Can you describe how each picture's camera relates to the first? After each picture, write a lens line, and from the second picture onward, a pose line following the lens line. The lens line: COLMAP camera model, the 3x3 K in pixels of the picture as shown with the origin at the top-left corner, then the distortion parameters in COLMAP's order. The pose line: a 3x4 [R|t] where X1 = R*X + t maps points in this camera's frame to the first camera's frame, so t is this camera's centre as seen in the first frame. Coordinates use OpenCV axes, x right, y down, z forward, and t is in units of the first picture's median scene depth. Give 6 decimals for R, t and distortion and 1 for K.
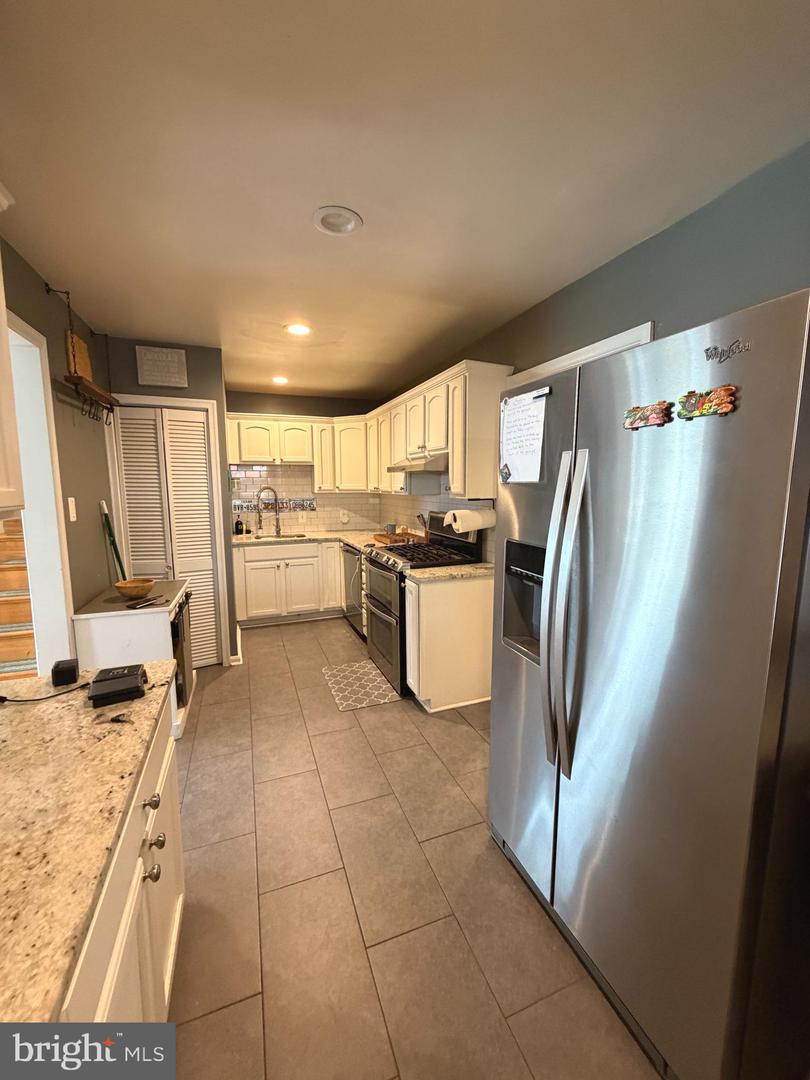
lens RADIAL K [[432.5, 0, 406.7], [0, 432.5, 539.4], [0, 0, 1]] dist [0.001957, -0.000329]
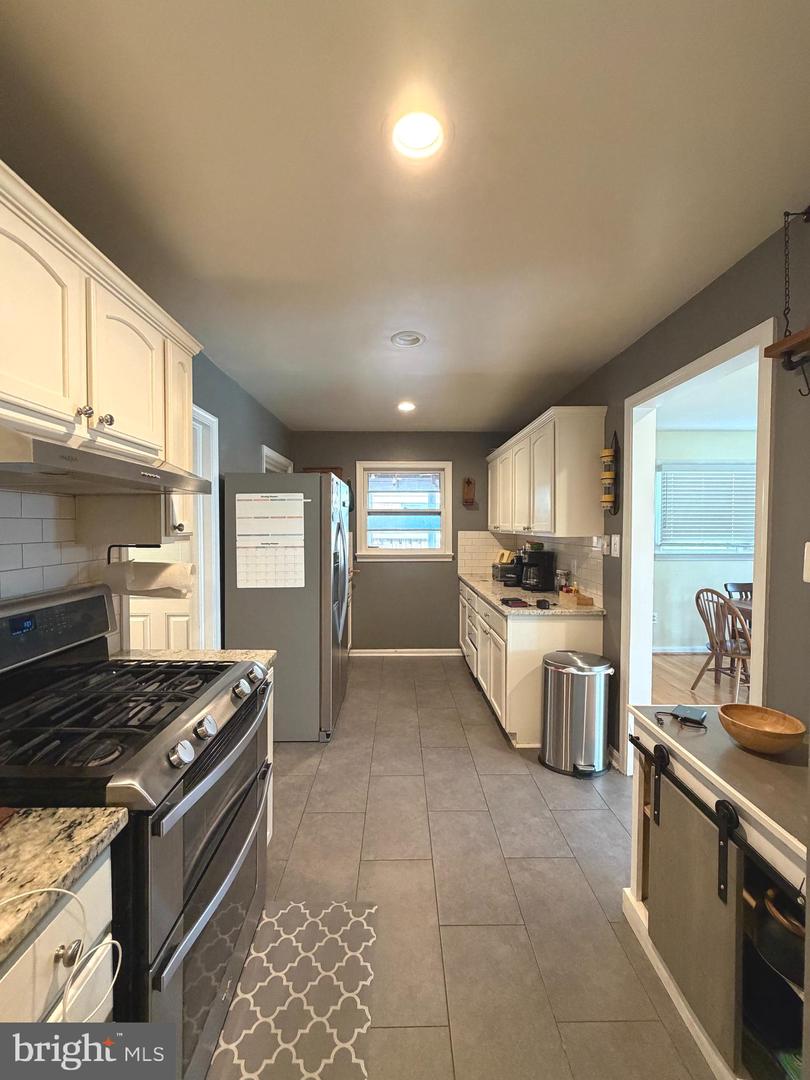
lens RADIAL K [[432.5, 0, 403.9], [0, 432.5, 534.7], [0, 0, 1]] dist [0.001957, -0.000329]
pose [[-0.939118, -0.009226, 0.343470, -0.417729], [0.043953, 0.988201, 0.146721, -0.198158], [-0.340771, 0.152885, -0.927632, 1.574738]]
